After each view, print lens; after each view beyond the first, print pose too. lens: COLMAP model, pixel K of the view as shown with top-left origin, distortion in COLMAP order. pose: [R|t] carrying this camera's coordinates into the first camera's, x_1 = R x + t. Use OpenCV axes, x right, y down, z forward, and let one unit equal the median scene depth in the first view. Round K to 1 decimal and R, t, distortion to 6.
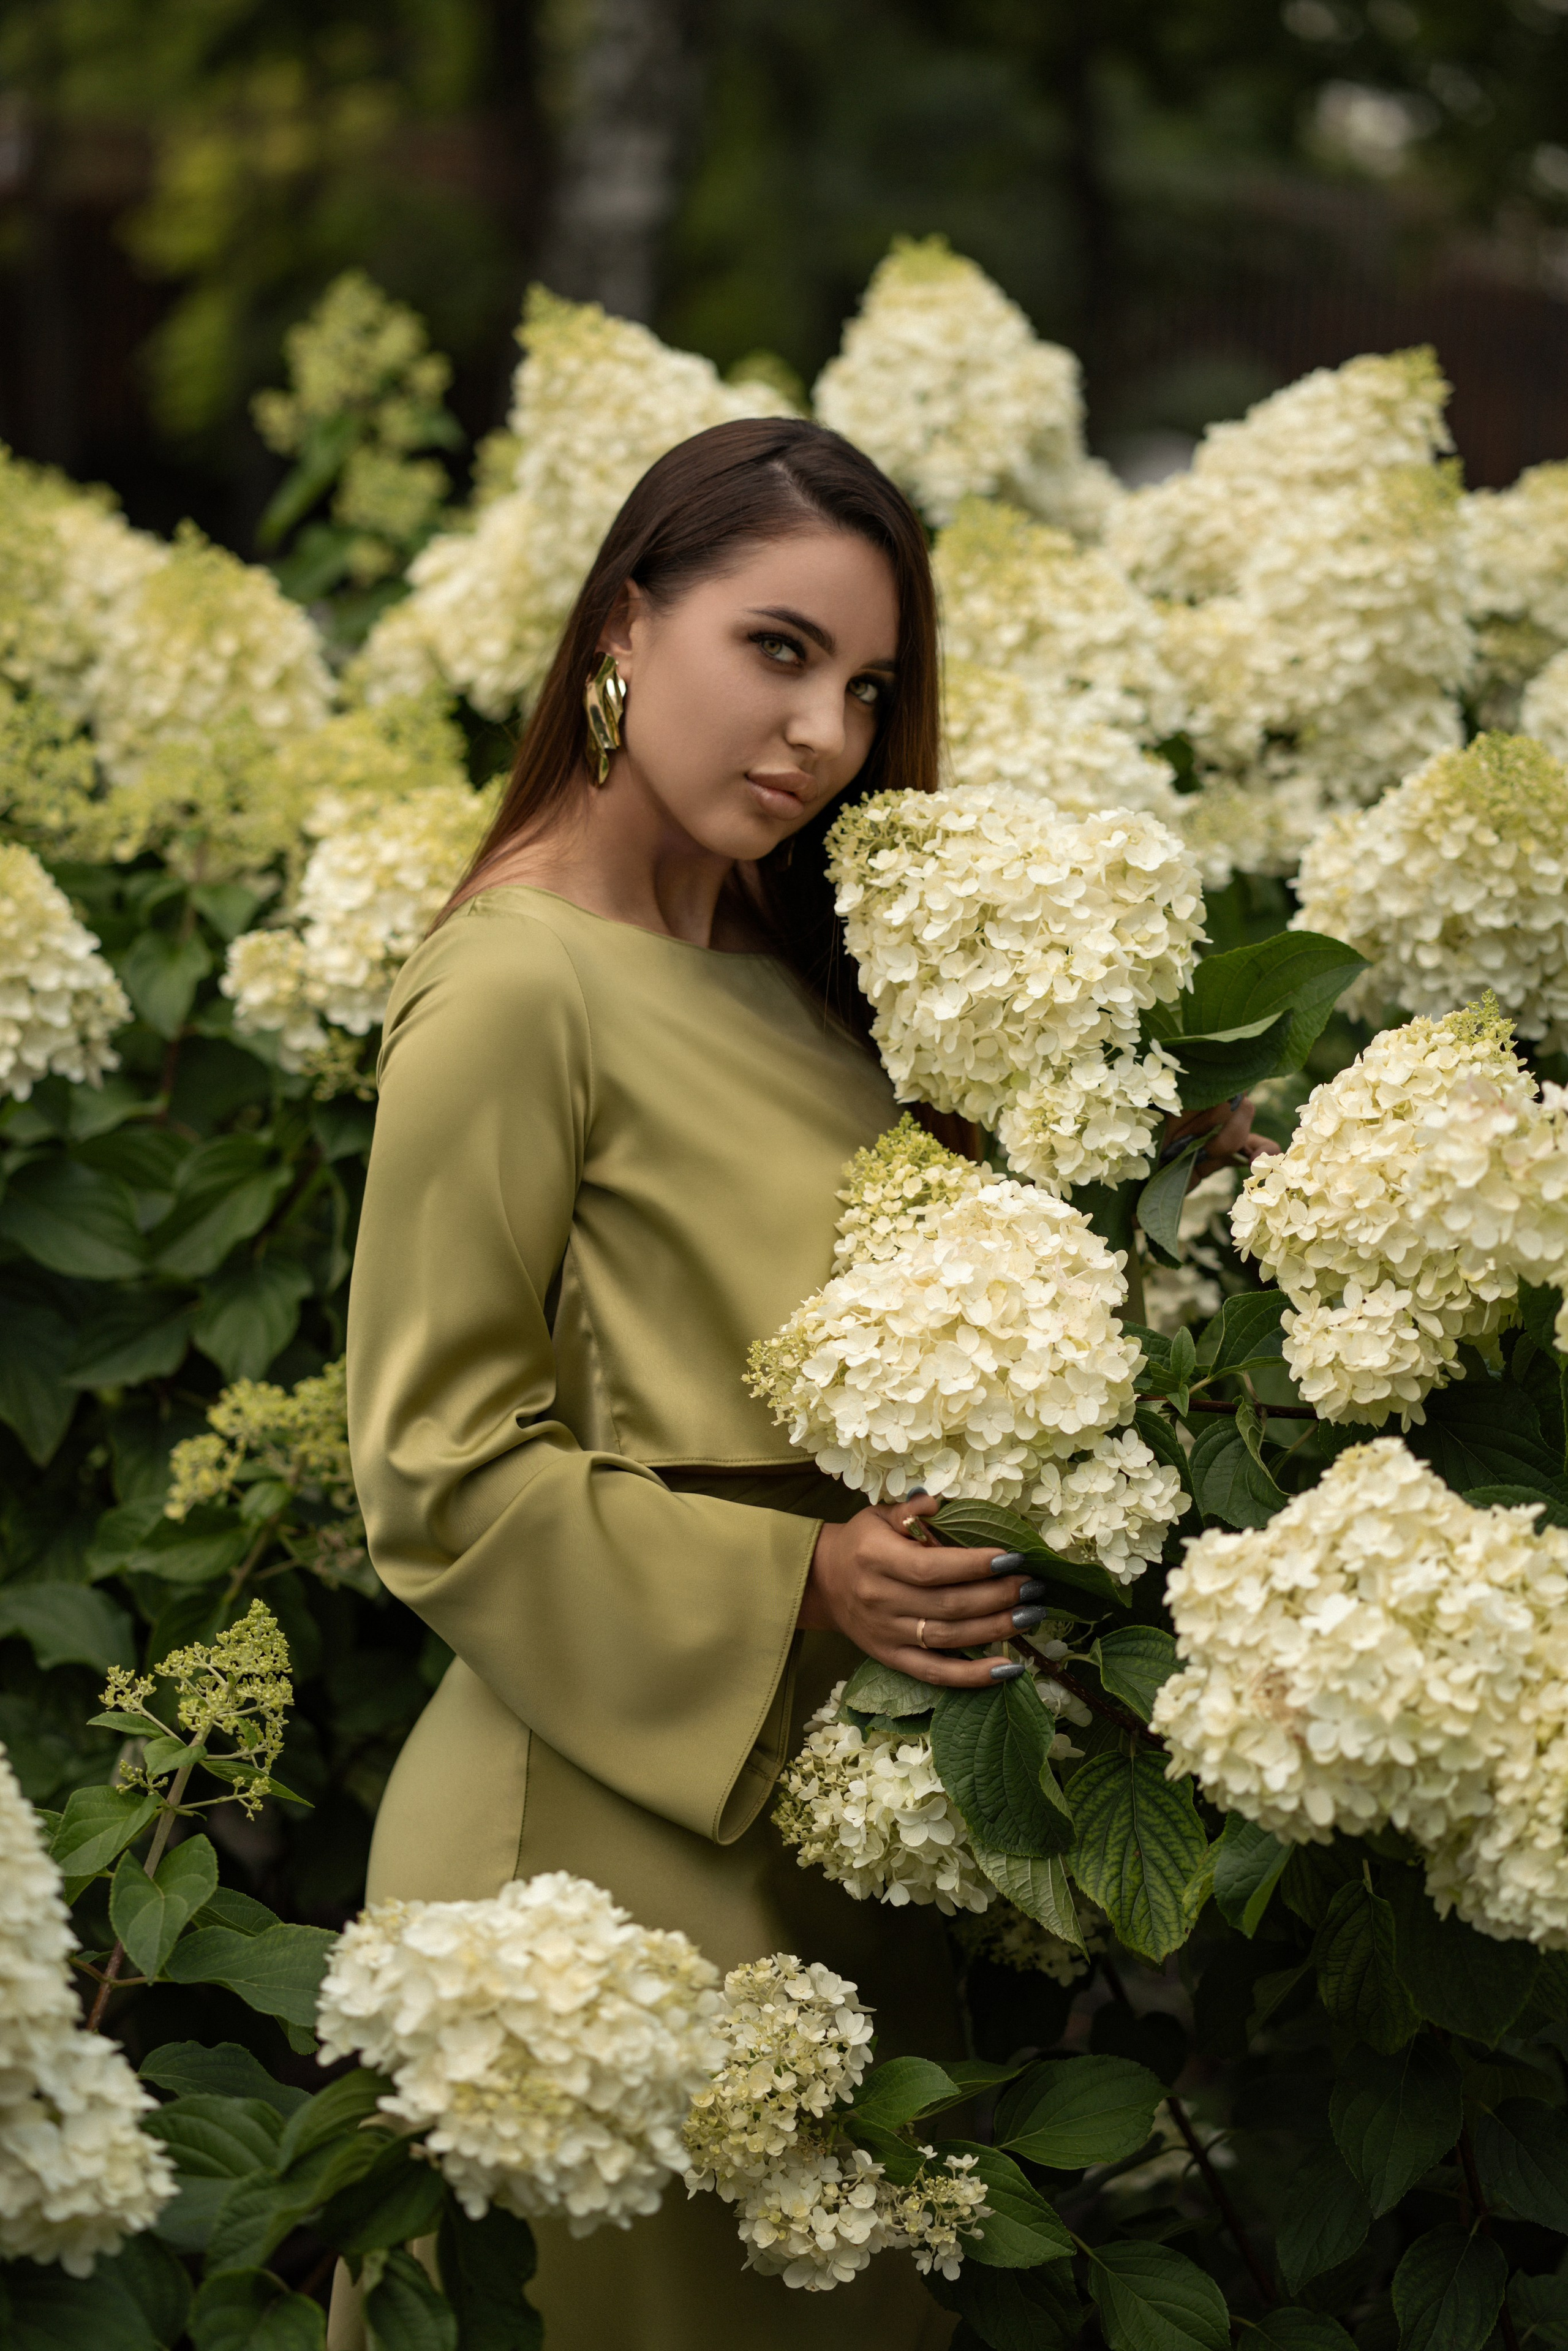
lens RADIAL K [[5724.5, 0, 784.0], [0, 5724.5, 1175.5], [0, 0, 1]] dist [-0.037295, 0.979115]
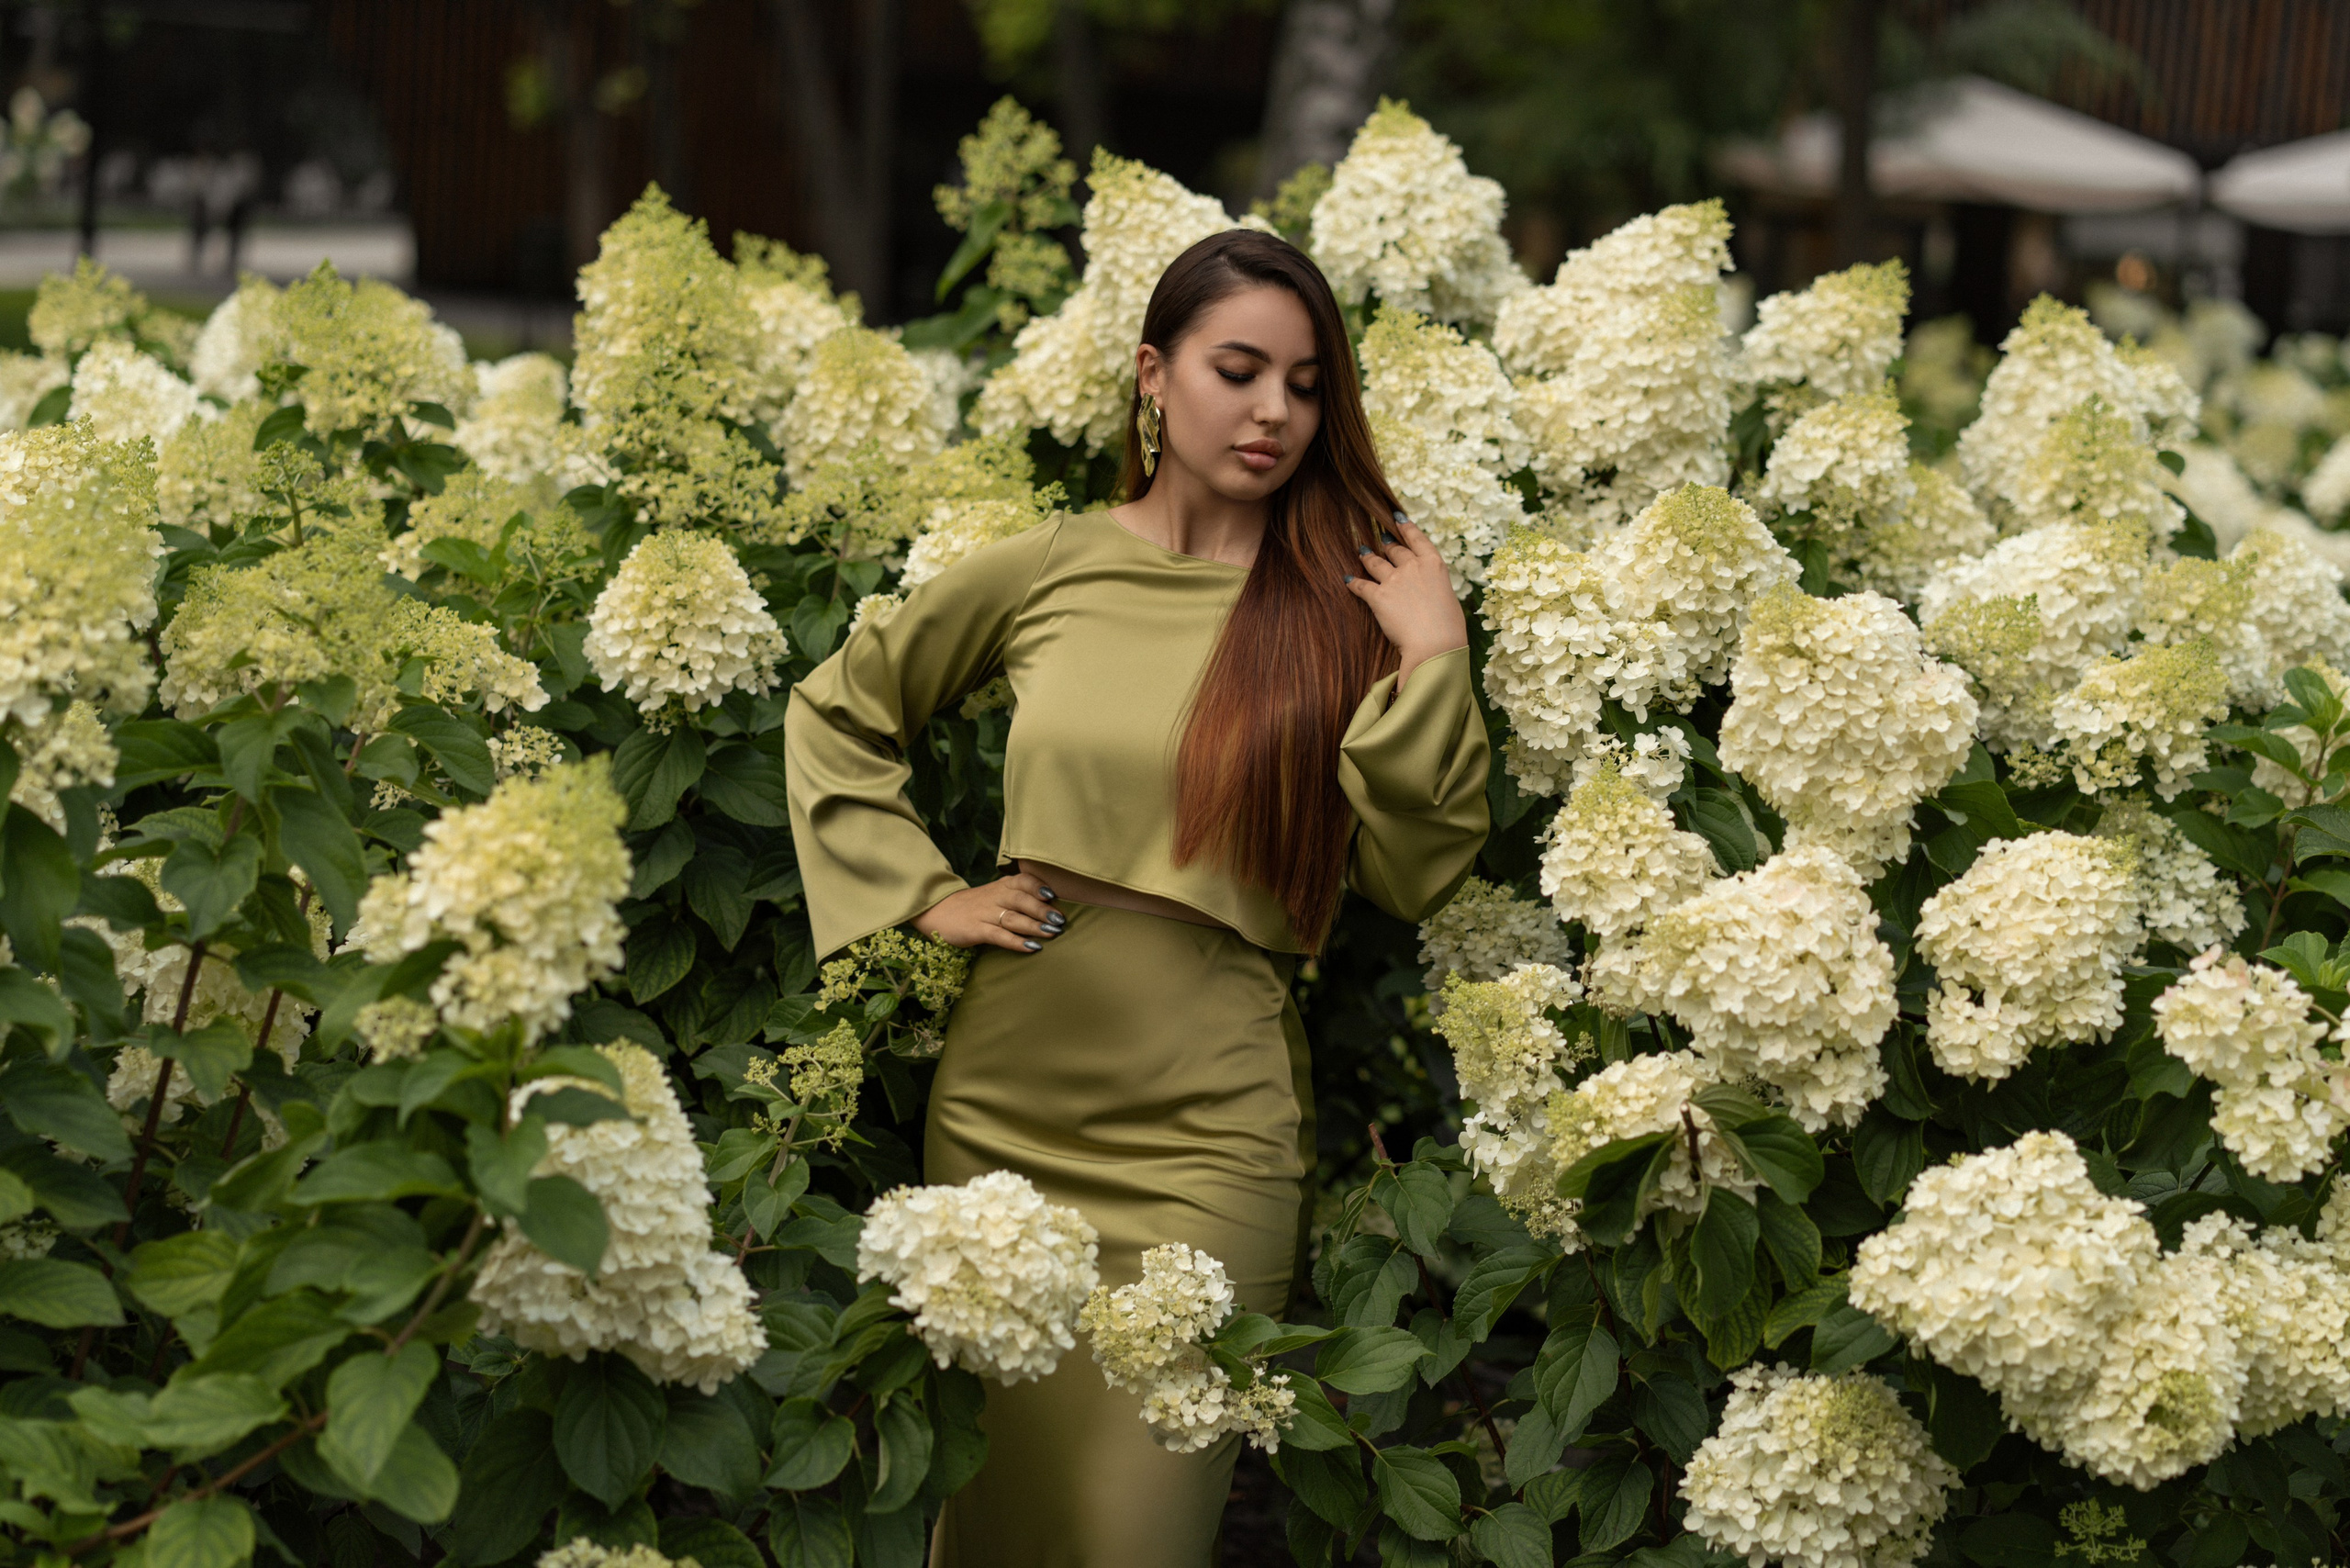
lens RADIAL K [[5796.6, 0, 1175.0], [0, 5796.6, 784.0], [0, 0, 1]] dist [0.379605, -0.113306]
pose [[0.996946, 0.021169, -0.075172, 0.108335], [-0.021543, 0.999759, -0.004172, 0.011792], [0.075065, 0.005779, 0.997162, -0.549951]]
